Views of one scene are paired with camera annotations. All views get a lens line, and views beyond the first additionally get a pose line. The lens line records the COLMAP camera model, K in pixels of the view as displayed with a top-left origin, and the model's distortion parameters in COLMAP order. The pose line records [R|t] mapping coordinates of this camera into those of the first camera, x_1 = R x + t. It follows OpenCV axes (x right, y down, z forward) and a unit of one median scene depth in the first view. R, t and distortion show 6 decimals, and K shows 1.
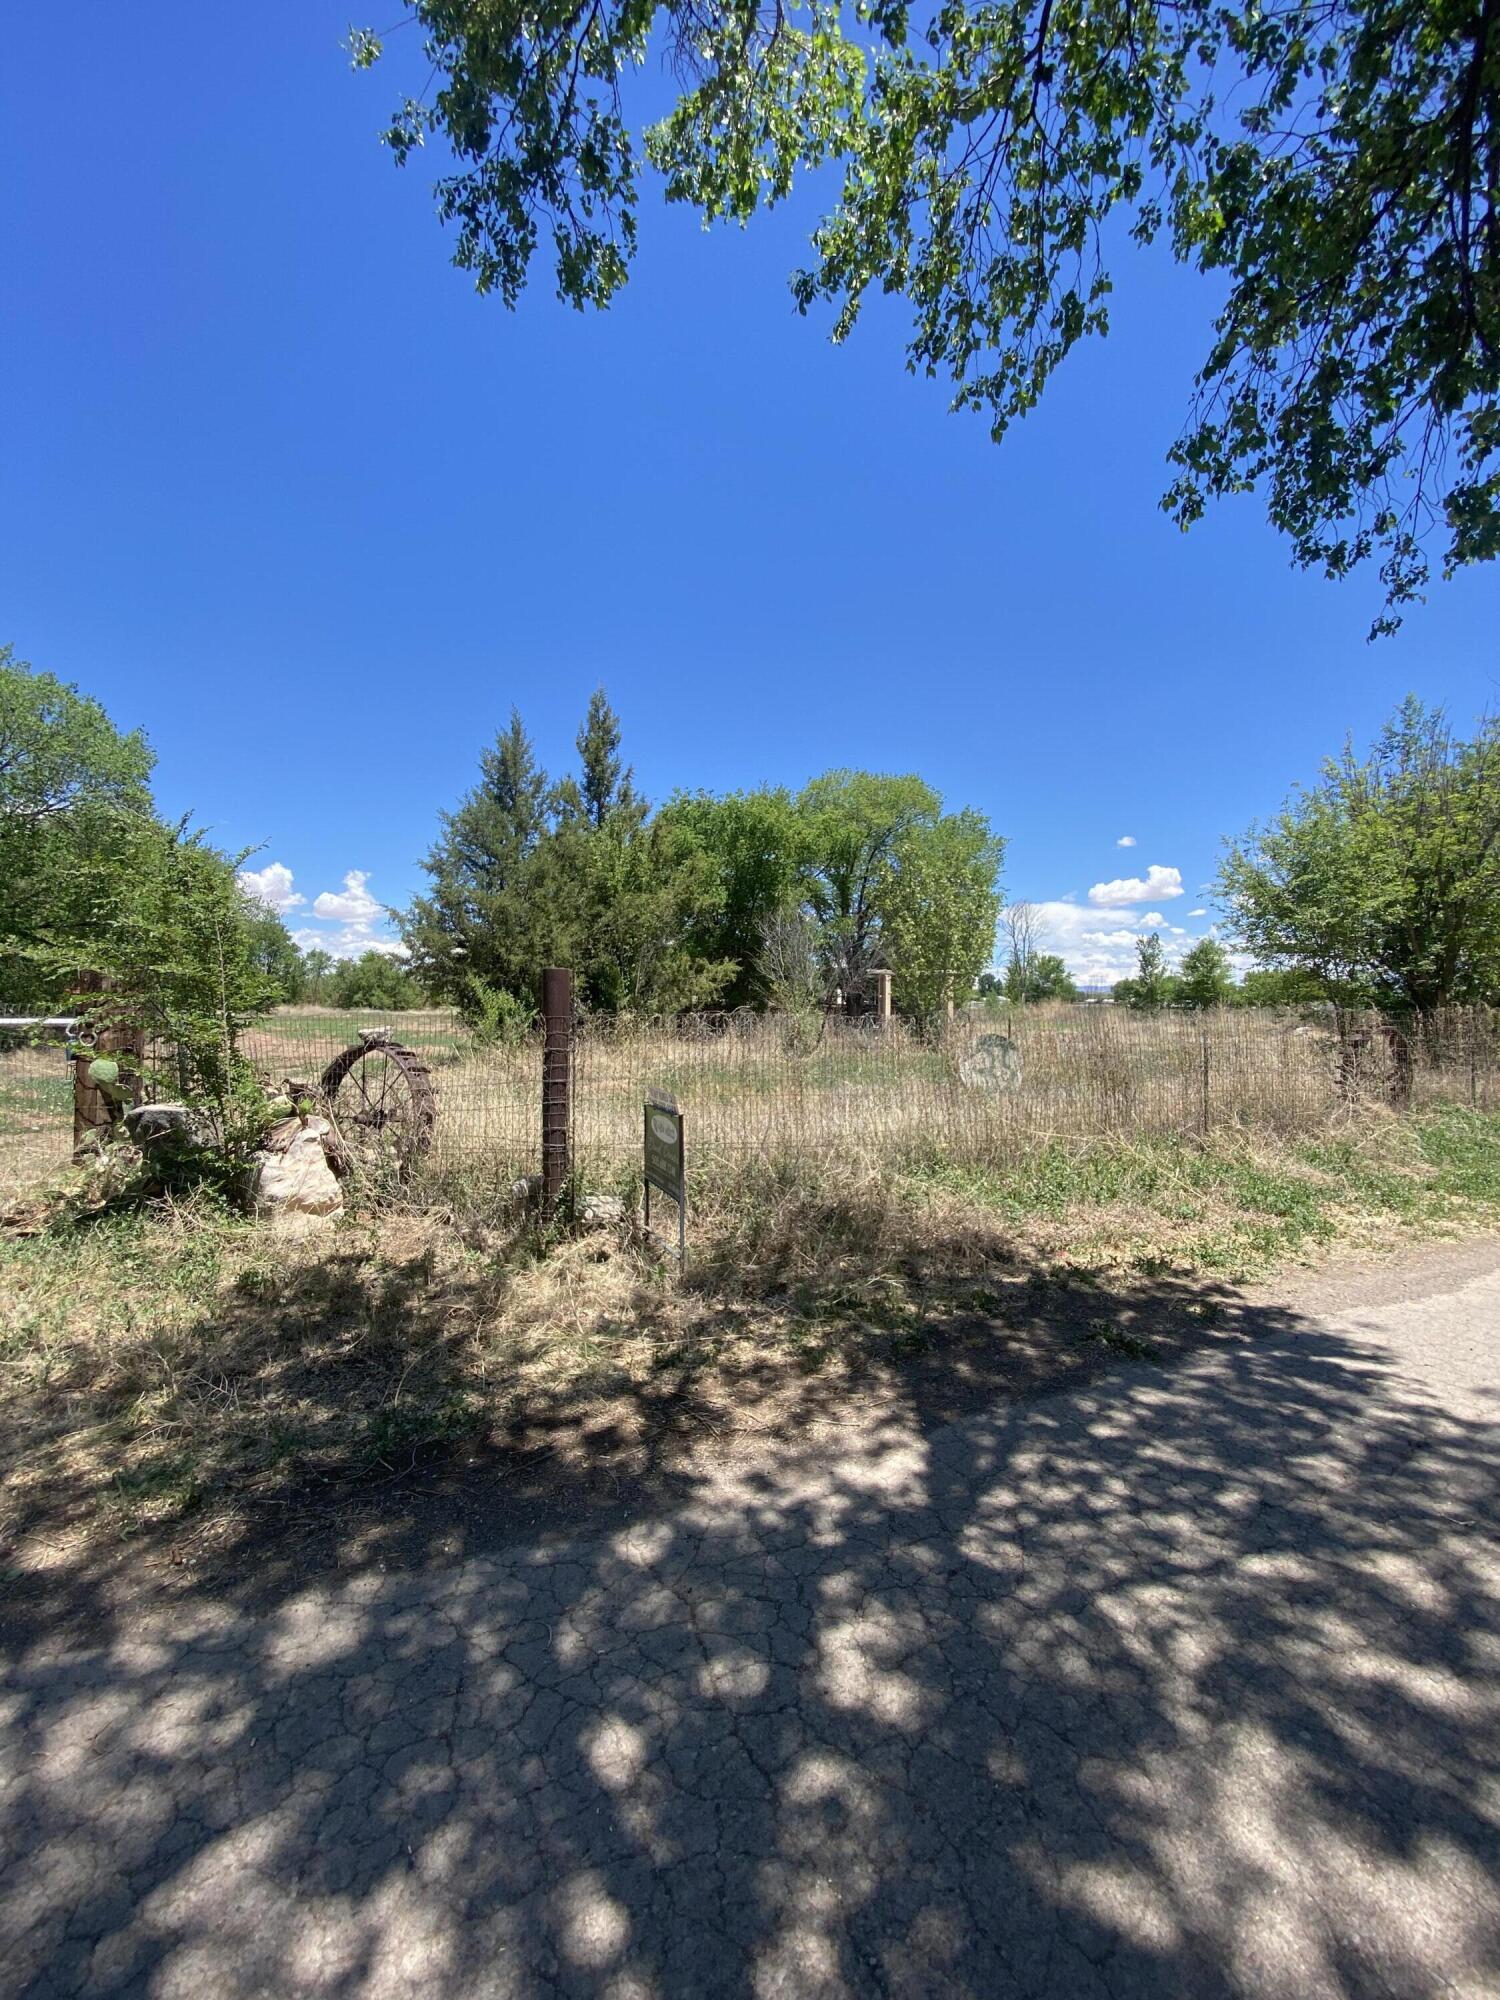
lens RADIAL K [[820.9, 0, 761.7], [0, 820.9, 981.2], [0, 0, 1]] dist [0.013512, -0.018813]
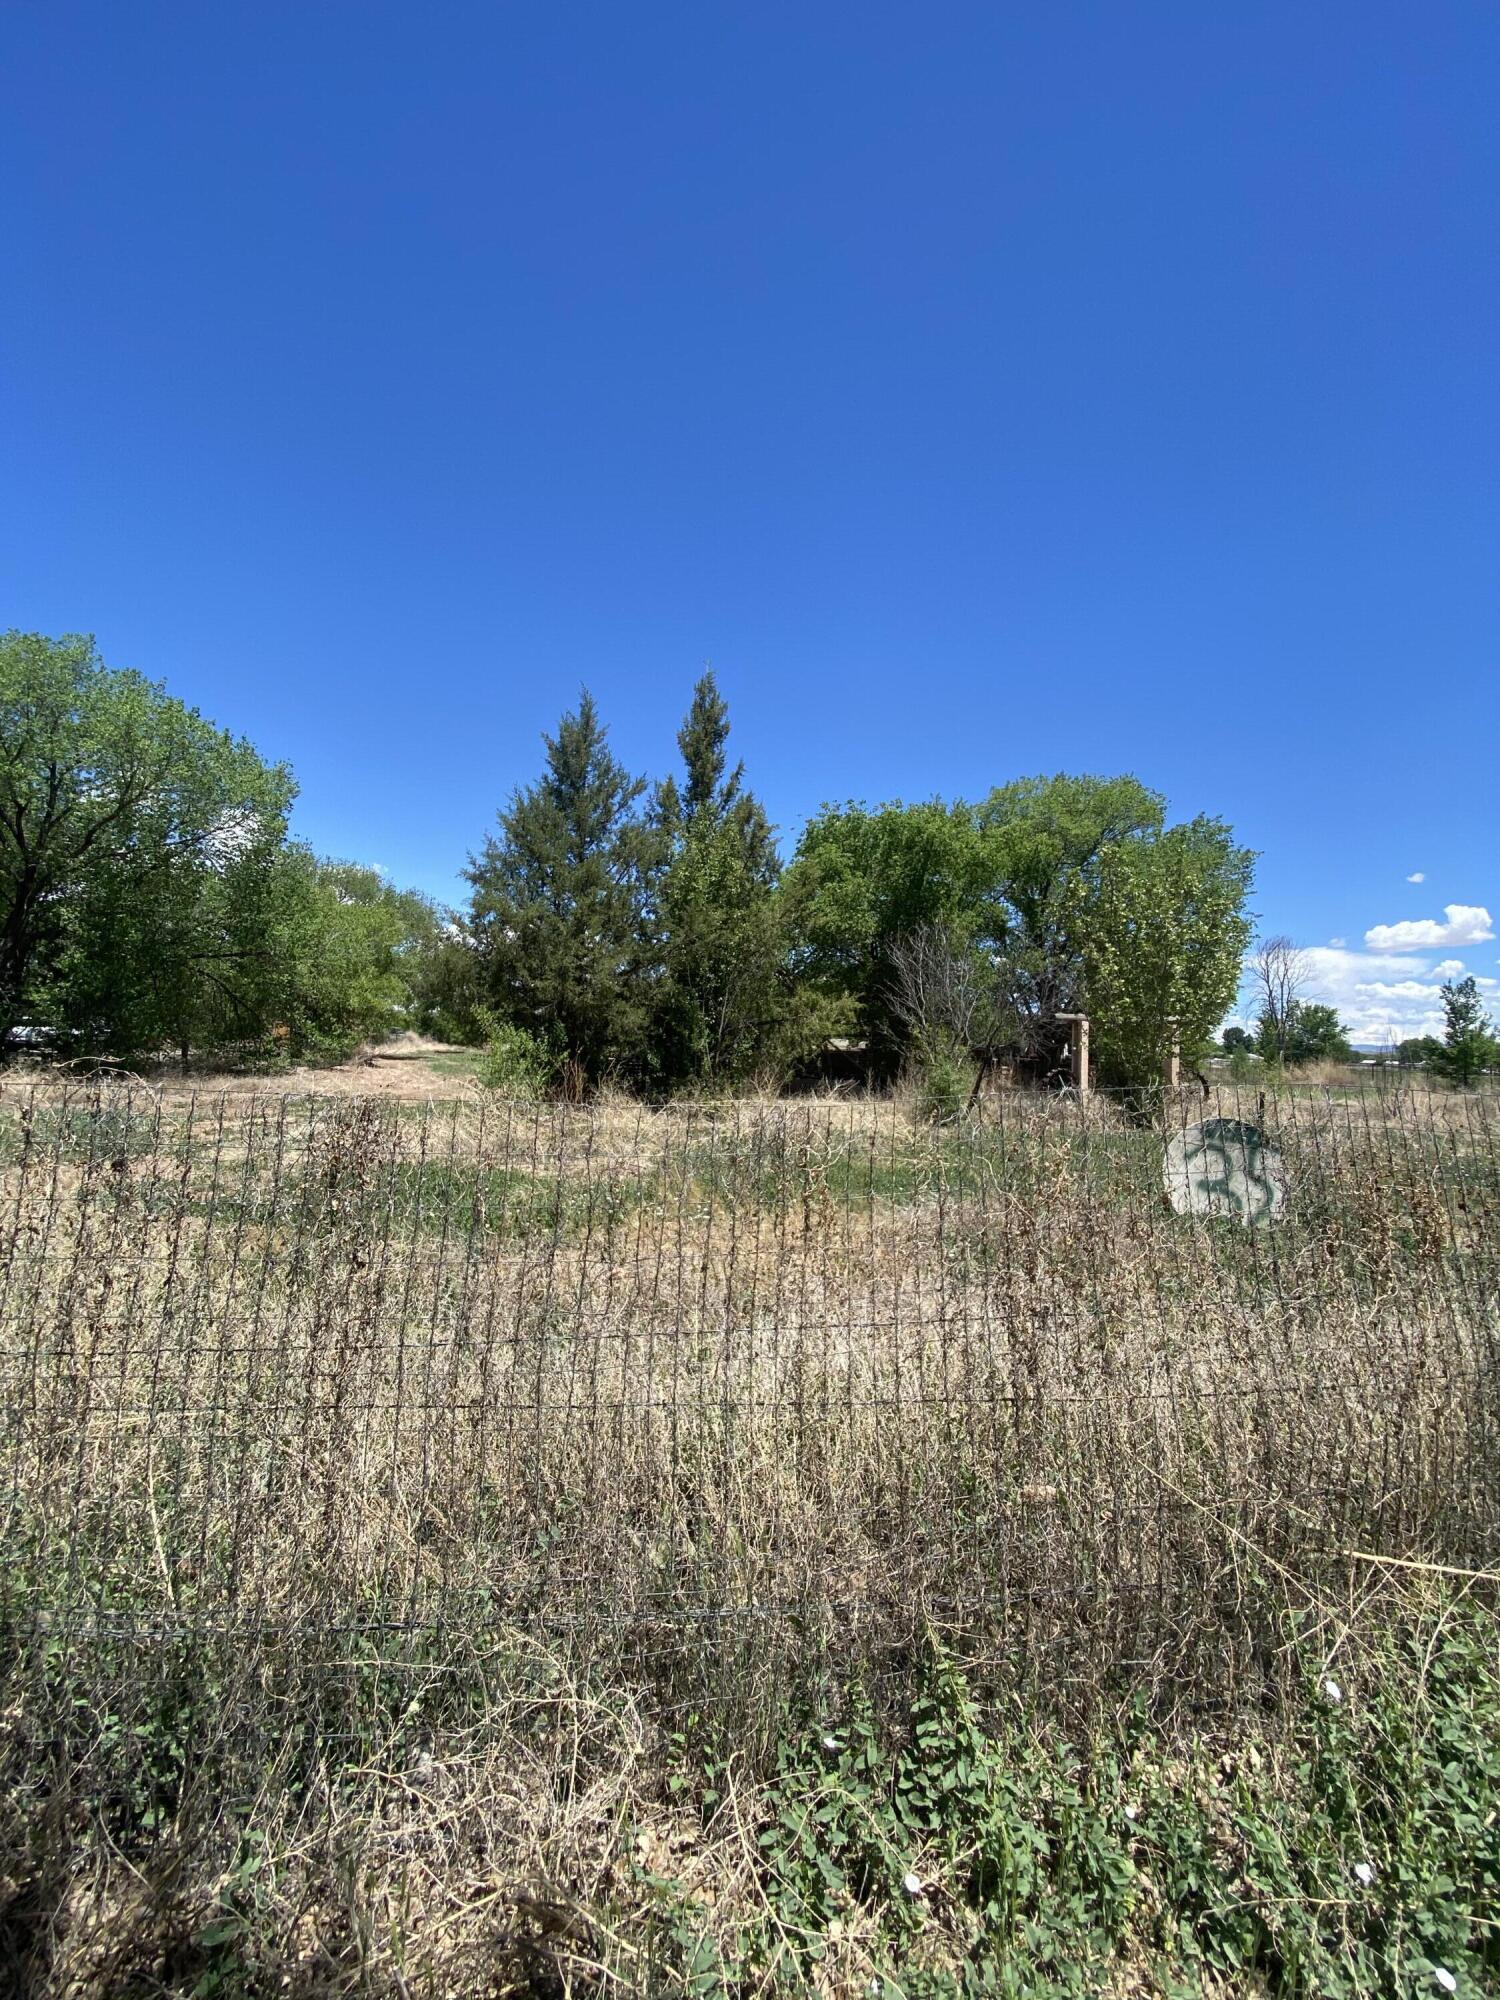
lens RADIAL K [[823.0, 0, 748.1], [0, 823.0, 997.5], [0, 0, 1]] dist [0.028241, -0.021518]
pose [[0.965849, 0.008465, -0.258967, 0.048656], [-0.018376, 0.999187, -0.035875, 0.003982], [0.258453, 0.039409, 0.965220, 0.161424]]
